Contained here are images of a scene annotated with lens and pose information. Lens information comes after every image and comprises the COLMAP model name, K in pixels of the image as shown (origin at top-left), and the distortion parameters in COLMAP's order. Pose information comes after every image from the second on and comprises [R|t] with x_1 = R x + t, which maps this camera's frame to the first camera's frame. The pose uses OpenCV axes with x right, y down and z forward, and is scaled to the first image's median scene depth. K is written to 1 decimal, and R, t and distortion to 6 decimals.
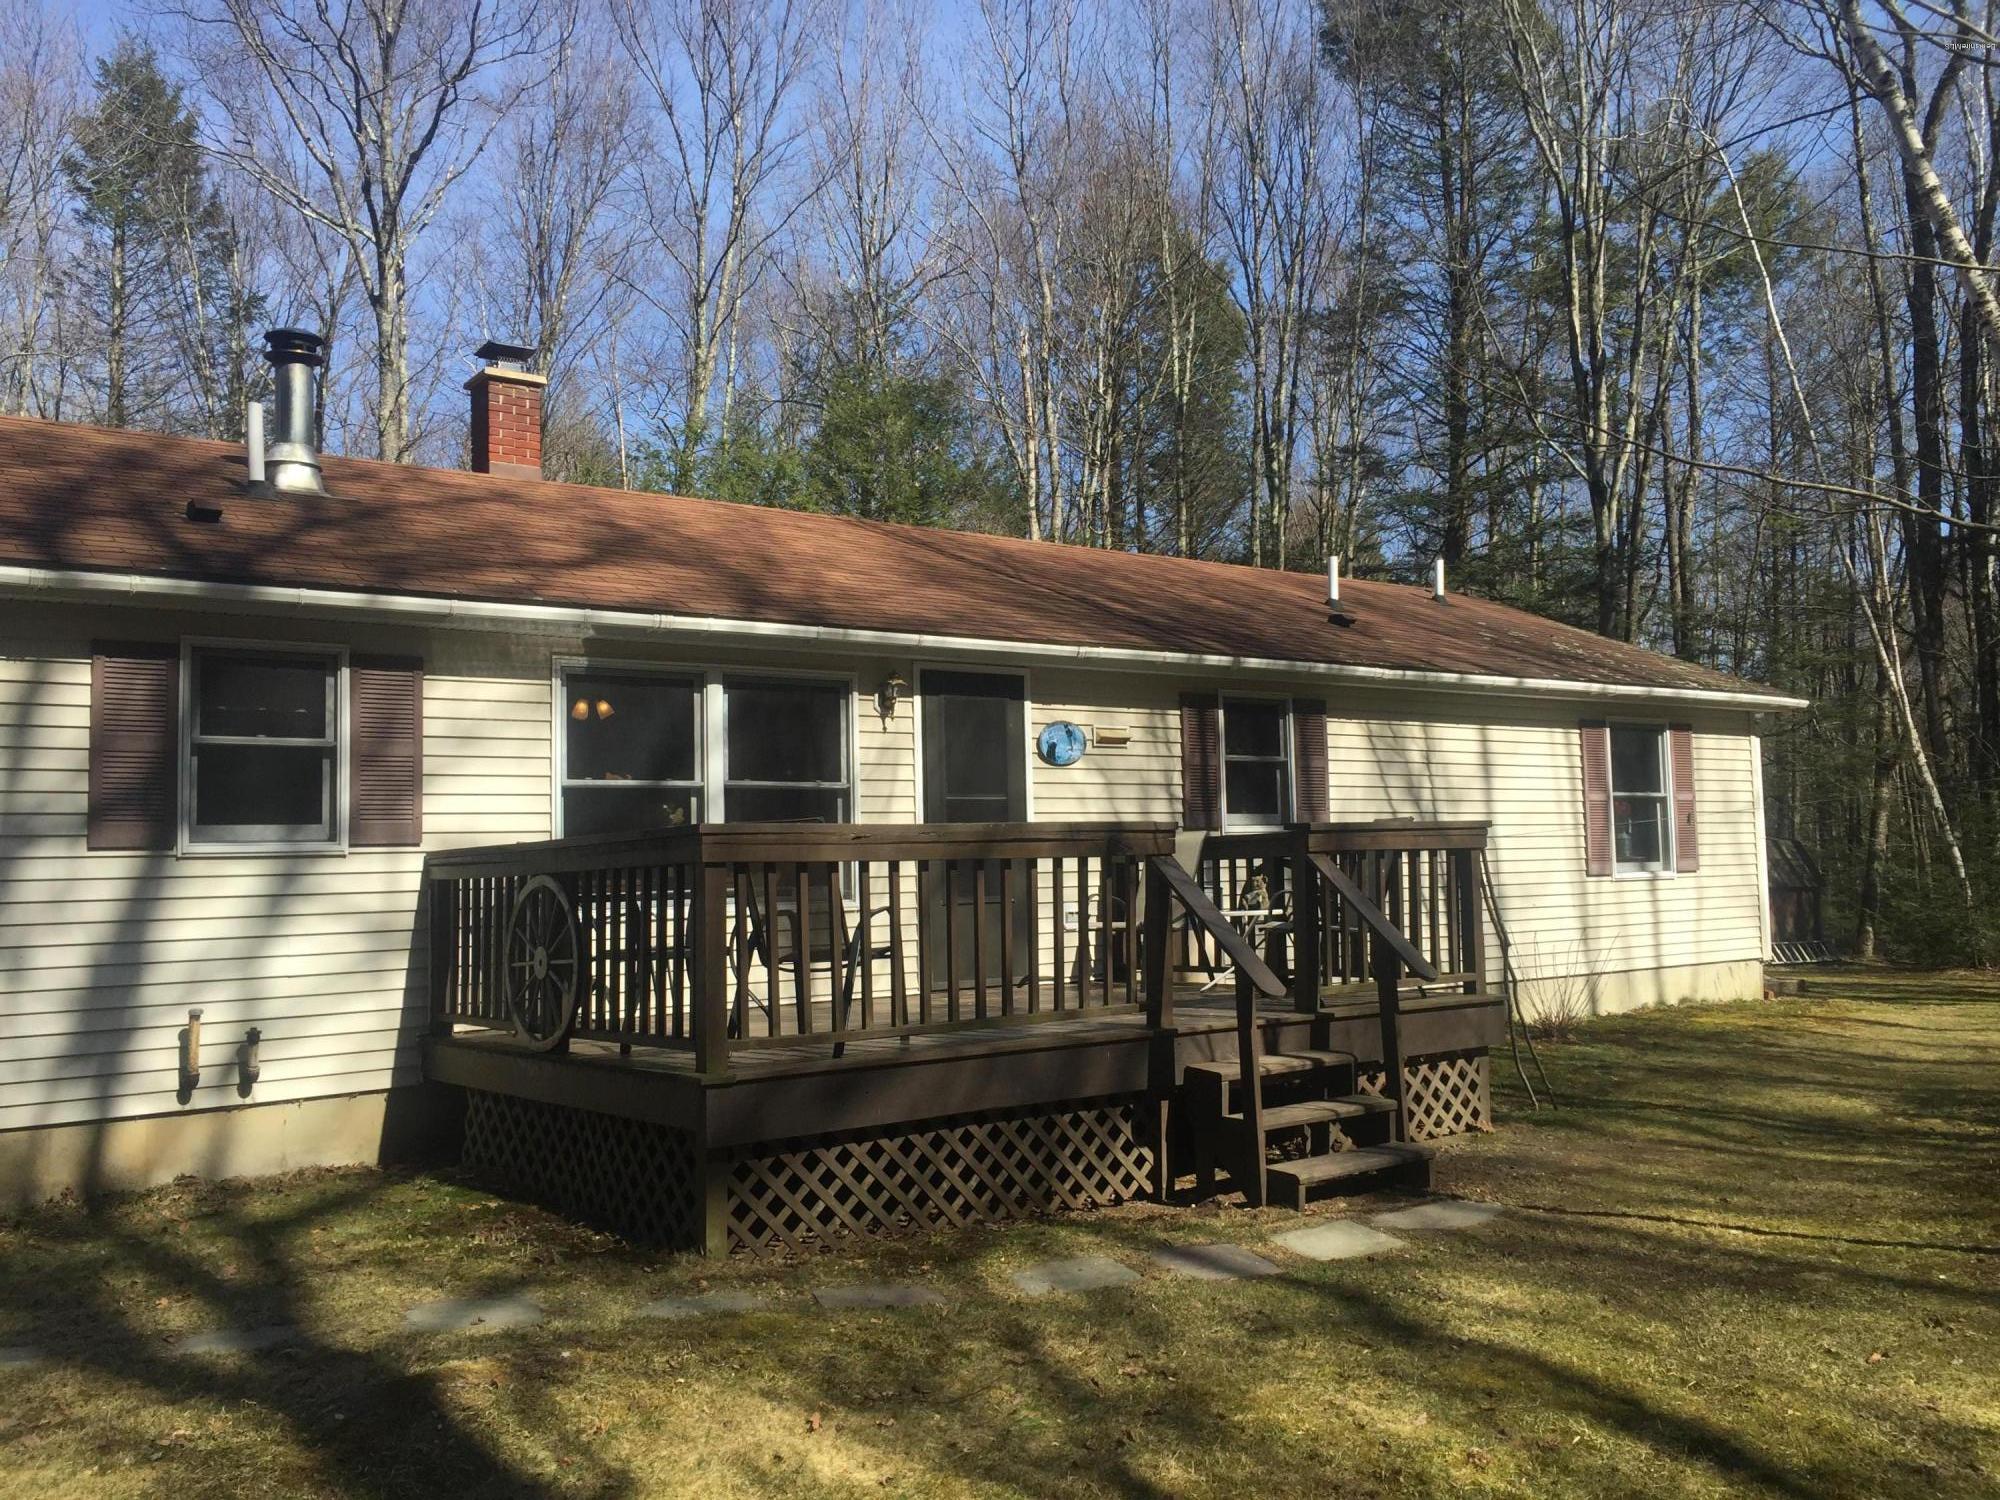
lens RADIAL K [[1682.7, 0, 1005.2], [0, 1682.7, 745.6], [0, 0, 1]] dist [0.043797, -0.010784]
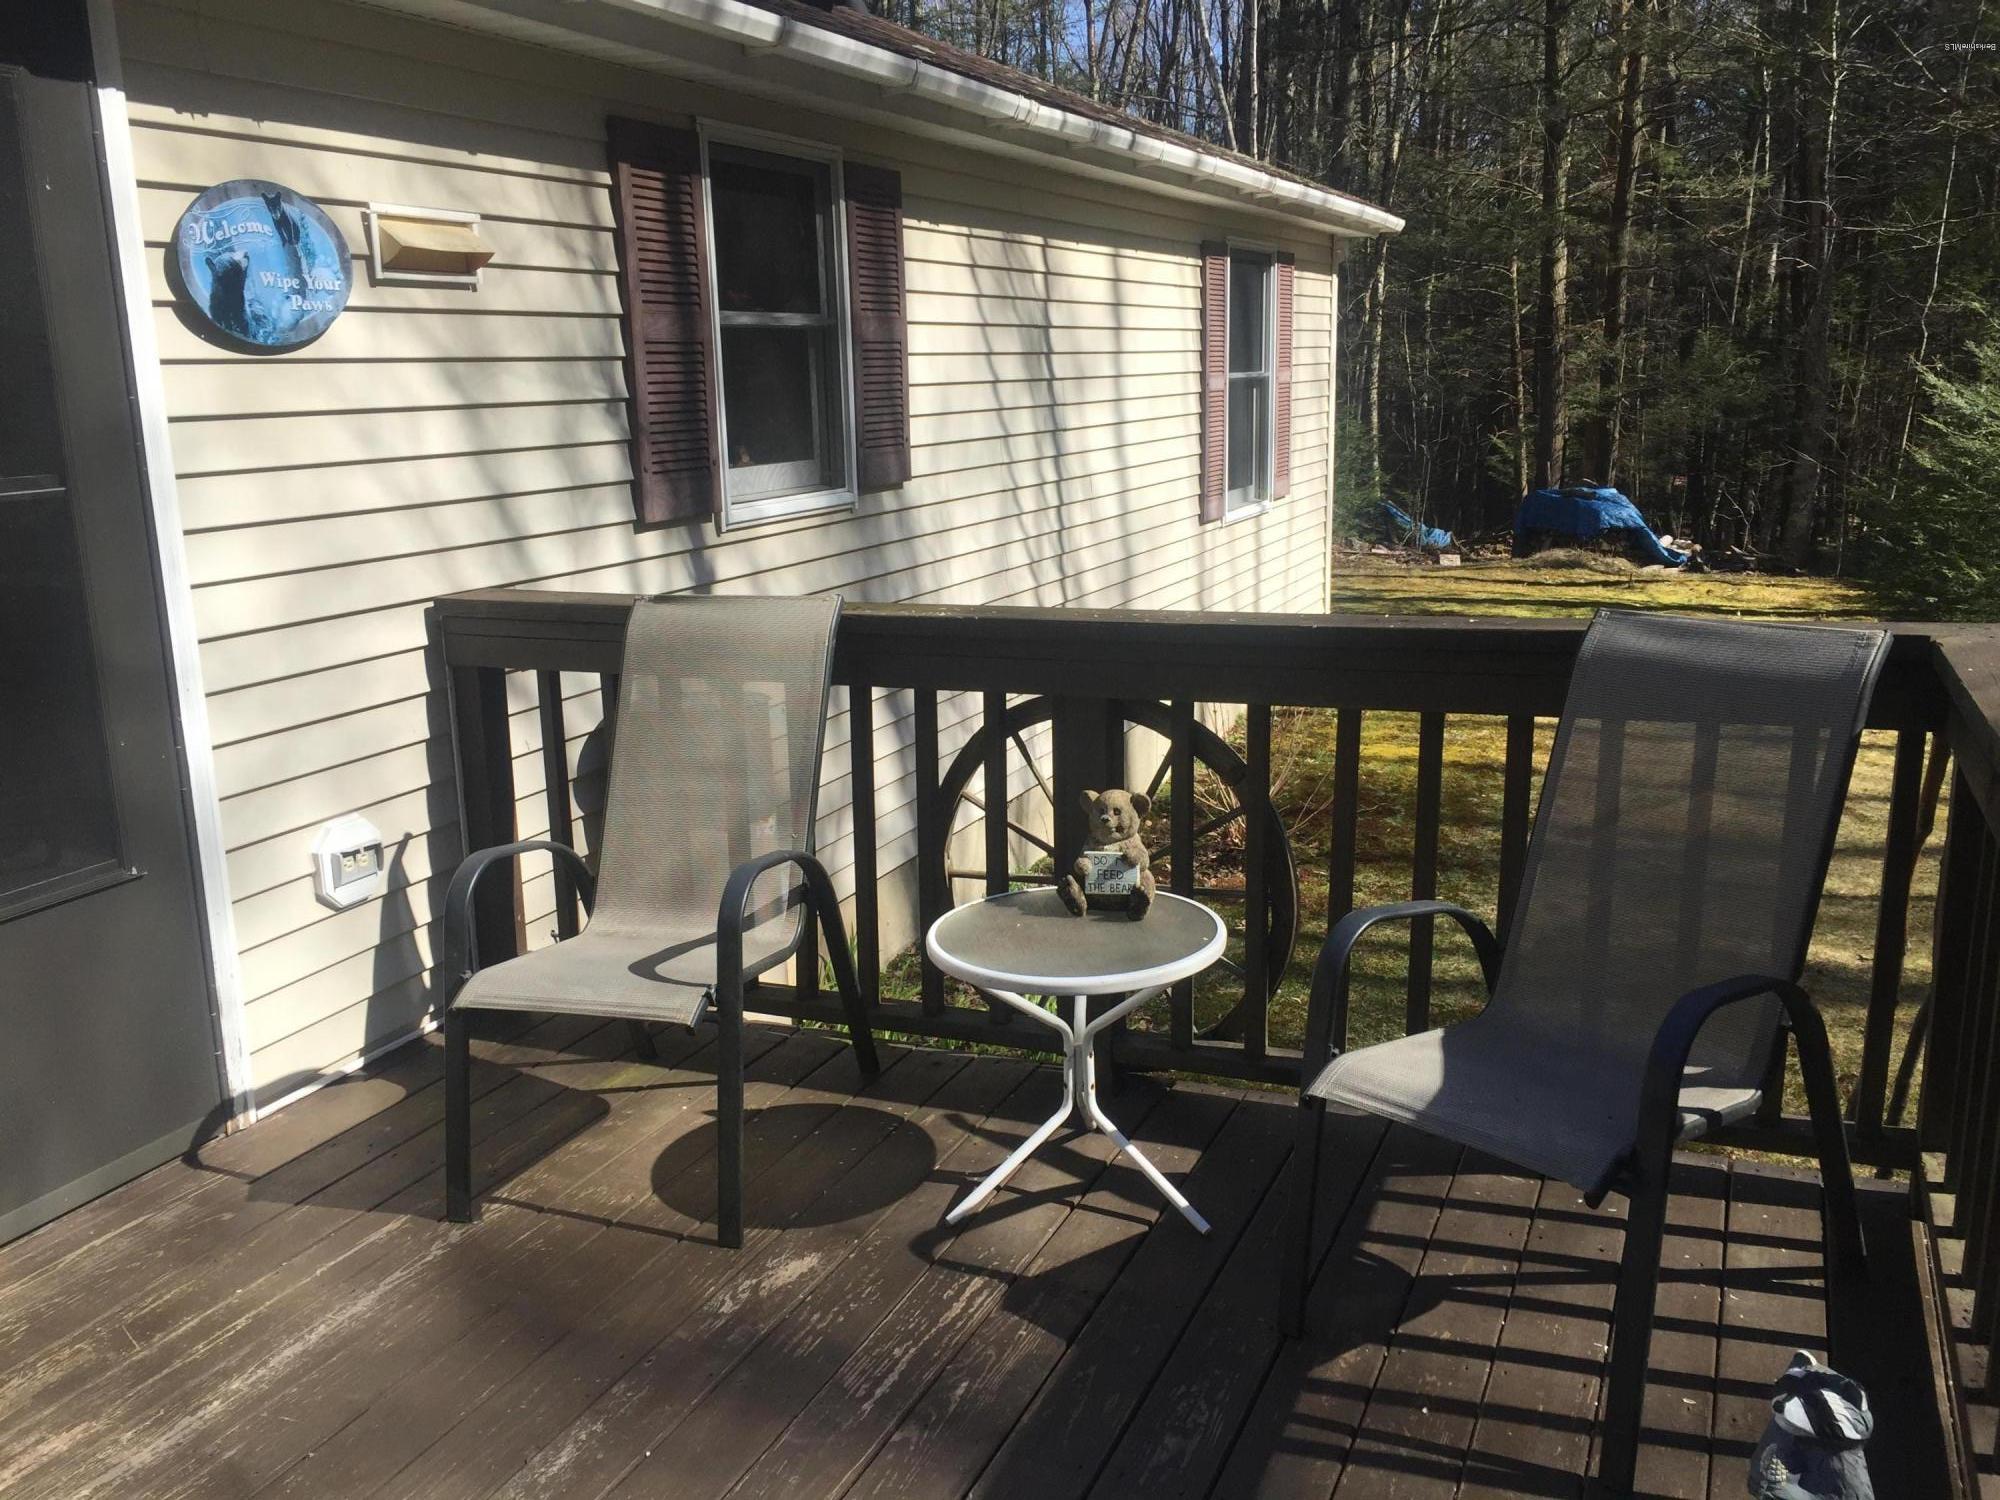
lens RADIAL K [[1682.7, 0, 1005.2], [0, 1682.7, 745.6], [0, 0, 1]] dist [0.043797, -0.010784]
pose [[0.877244, -0.097934, 0.469949, 0.001020], [-0.038612, 0.961402, 0.272426, -0.006279], [-0.478489, -0.257129, 0.839602, 0.661480]]
